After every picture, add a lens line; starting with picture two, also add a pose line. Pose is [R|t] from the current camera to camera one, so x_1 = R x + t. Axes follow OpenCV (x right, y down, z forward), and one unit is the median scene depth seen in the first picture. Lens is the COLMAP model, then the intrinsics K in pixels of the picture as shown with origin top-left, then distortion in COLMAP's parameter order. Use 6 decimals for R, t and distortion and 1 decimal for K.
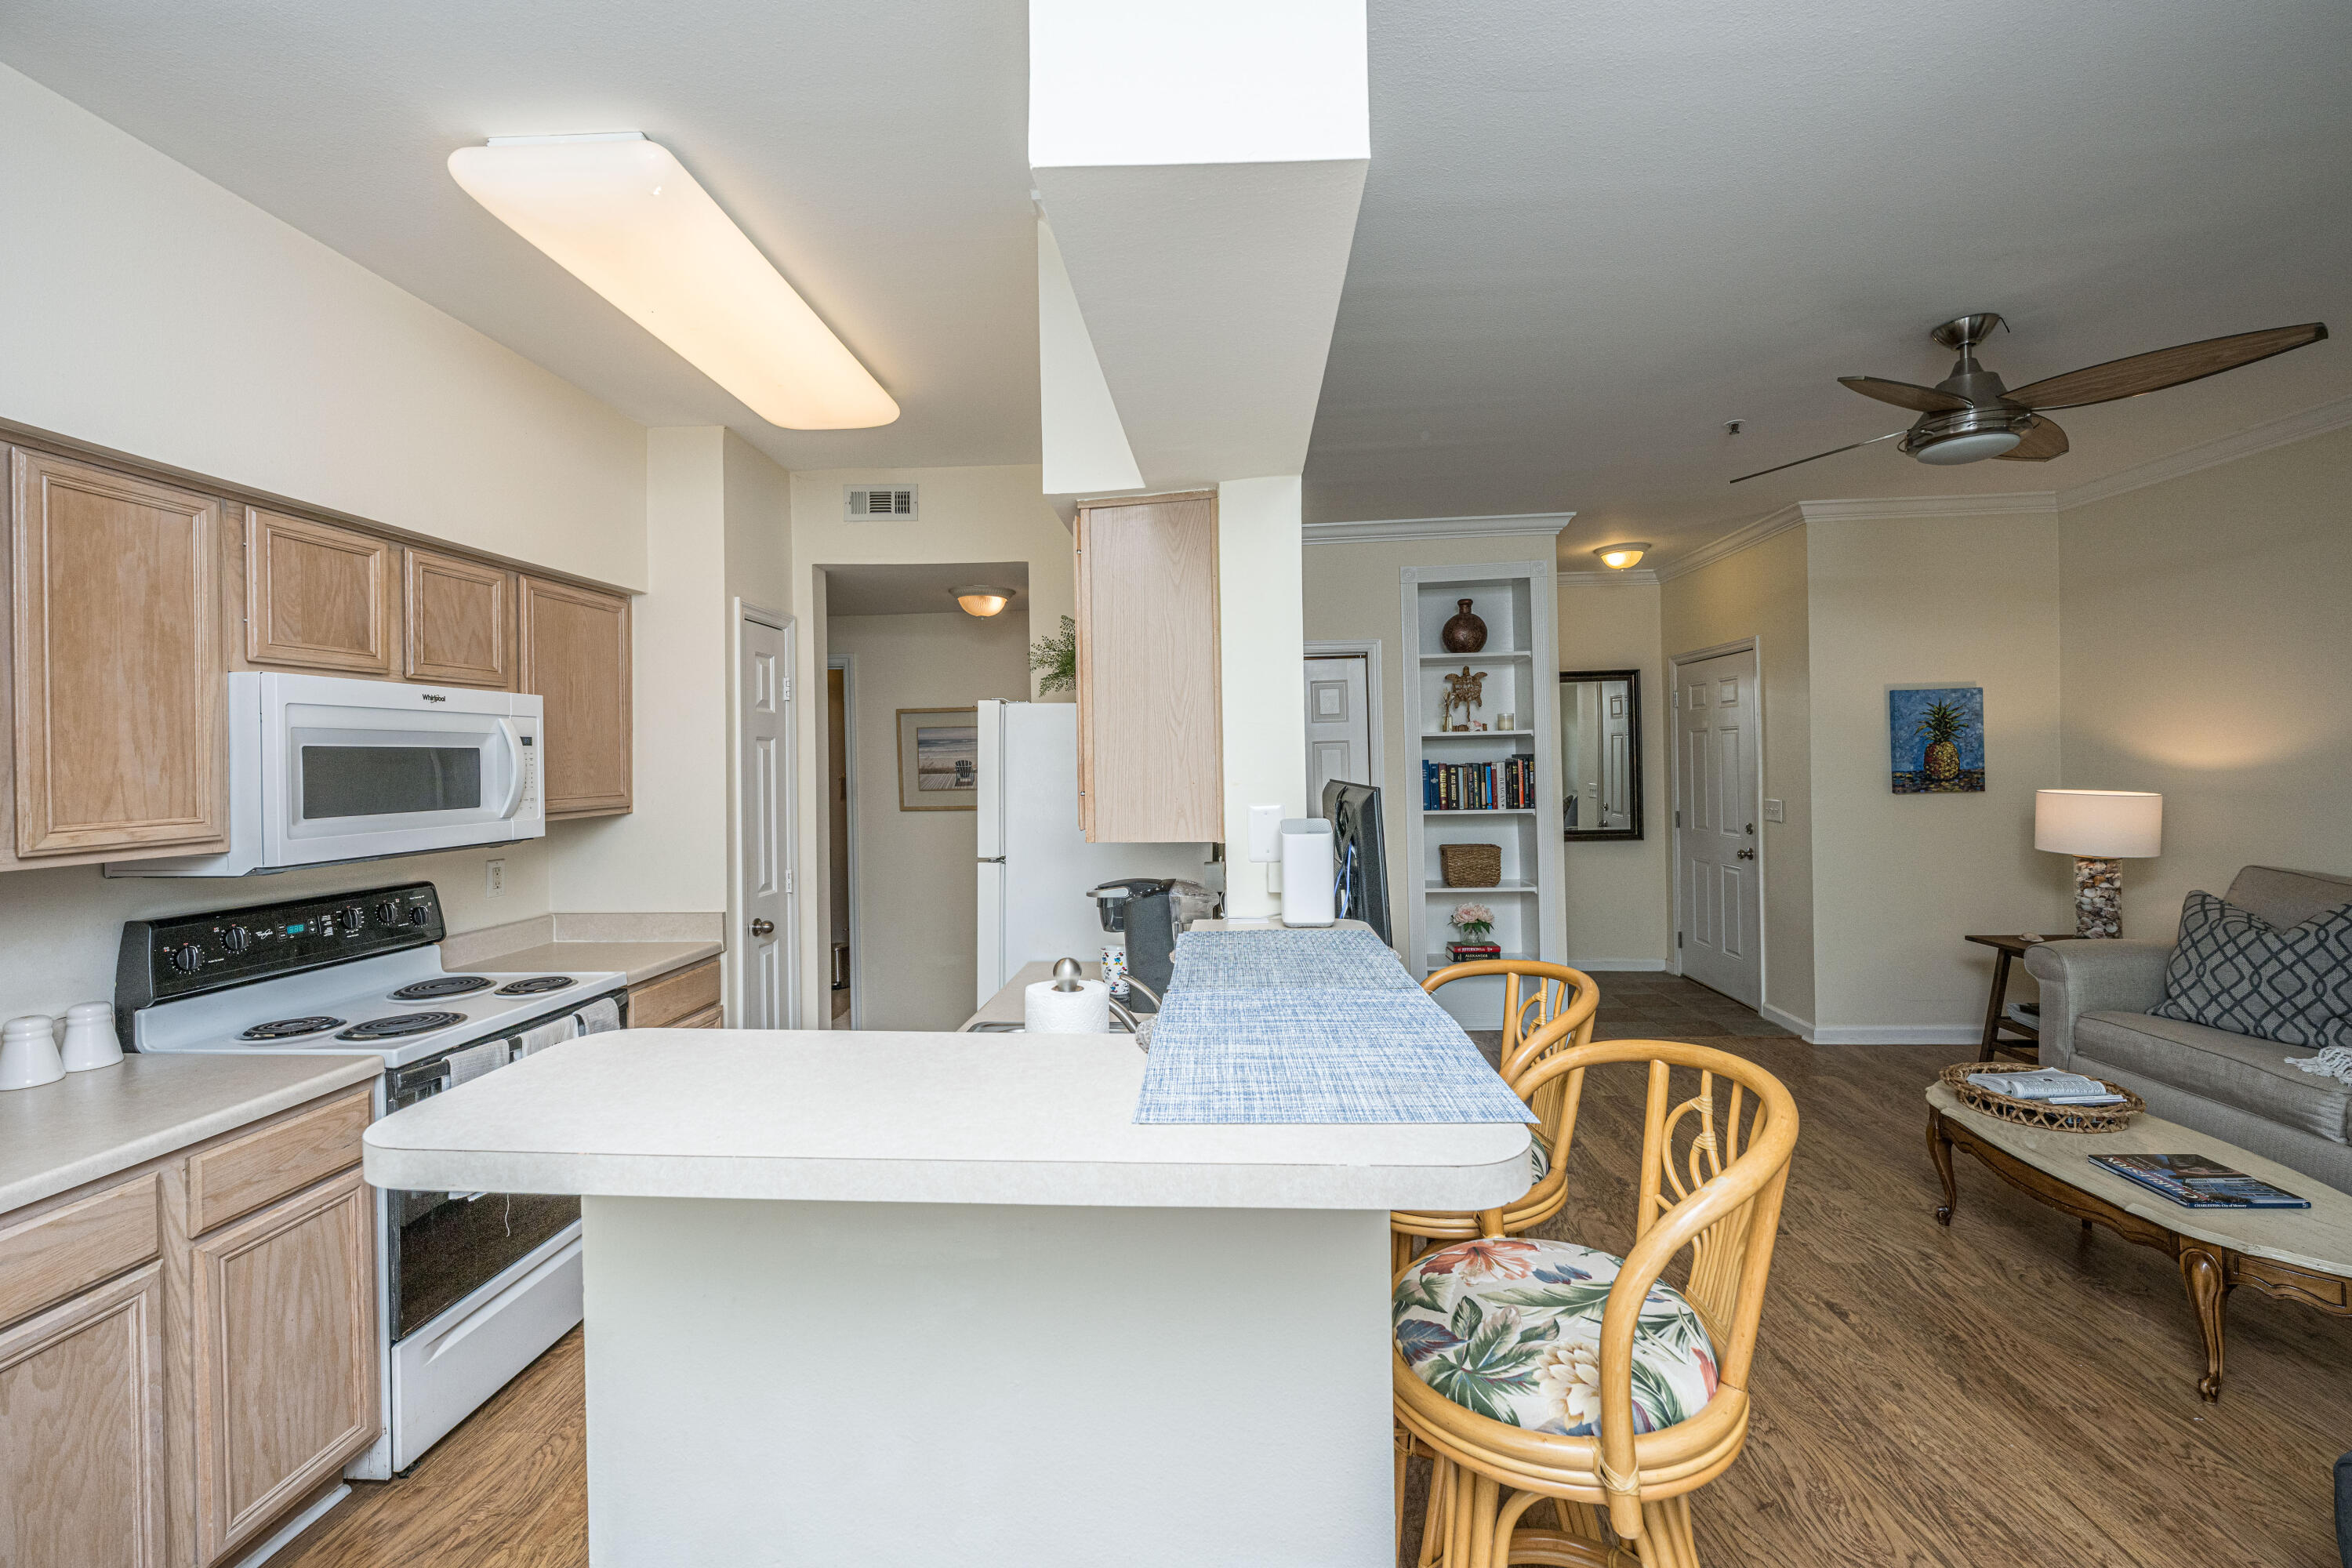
lens RADIAL K [[941.9, 0, 1177.5], [0, 941.9, 759.5], [0, 0, 1]] dist [-0.000889, 0.000051]
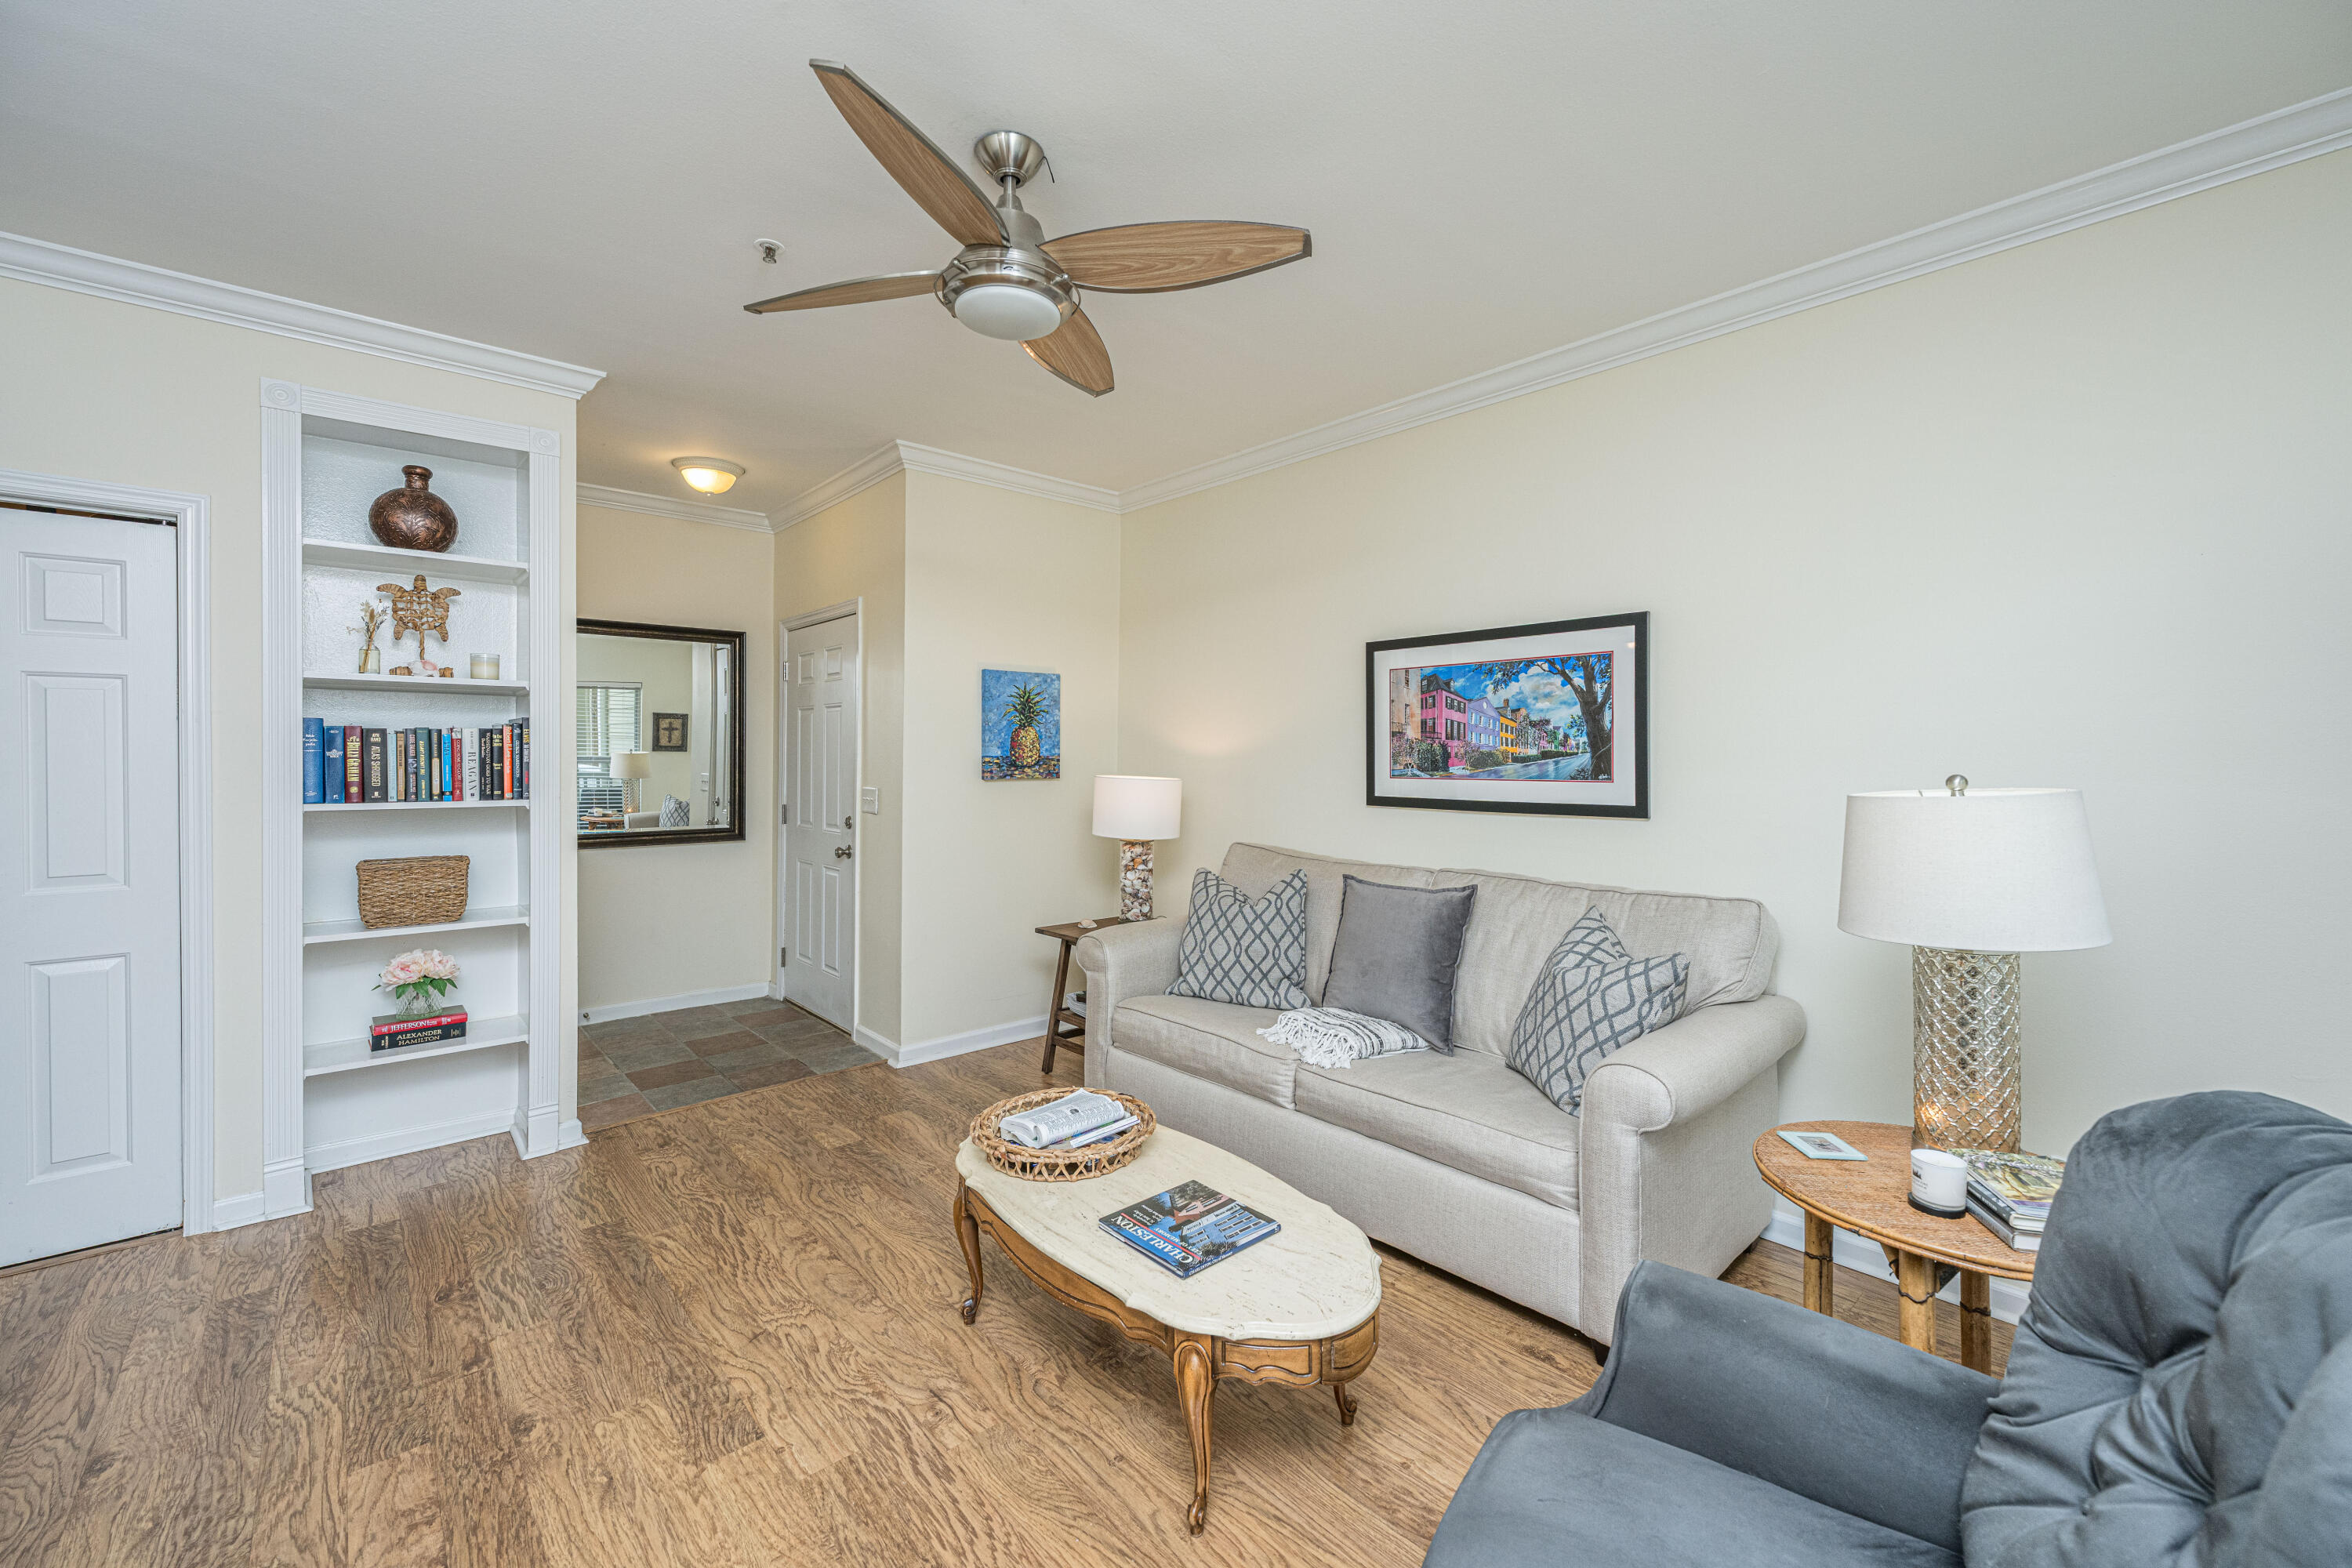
lens RADIAL K [[941.9, 0, 1179.2], [0, 941.9, 761.1], [0, 0, 1]] dist [-0.000889, 0.000051]
pose [[0.698962, 0.022019, 0.714820, 0.401078], [-0.021364, 0.999723, -0.009904, 0.039172], [-0.714840, -0.008349, 0.699238, 0.365653]]
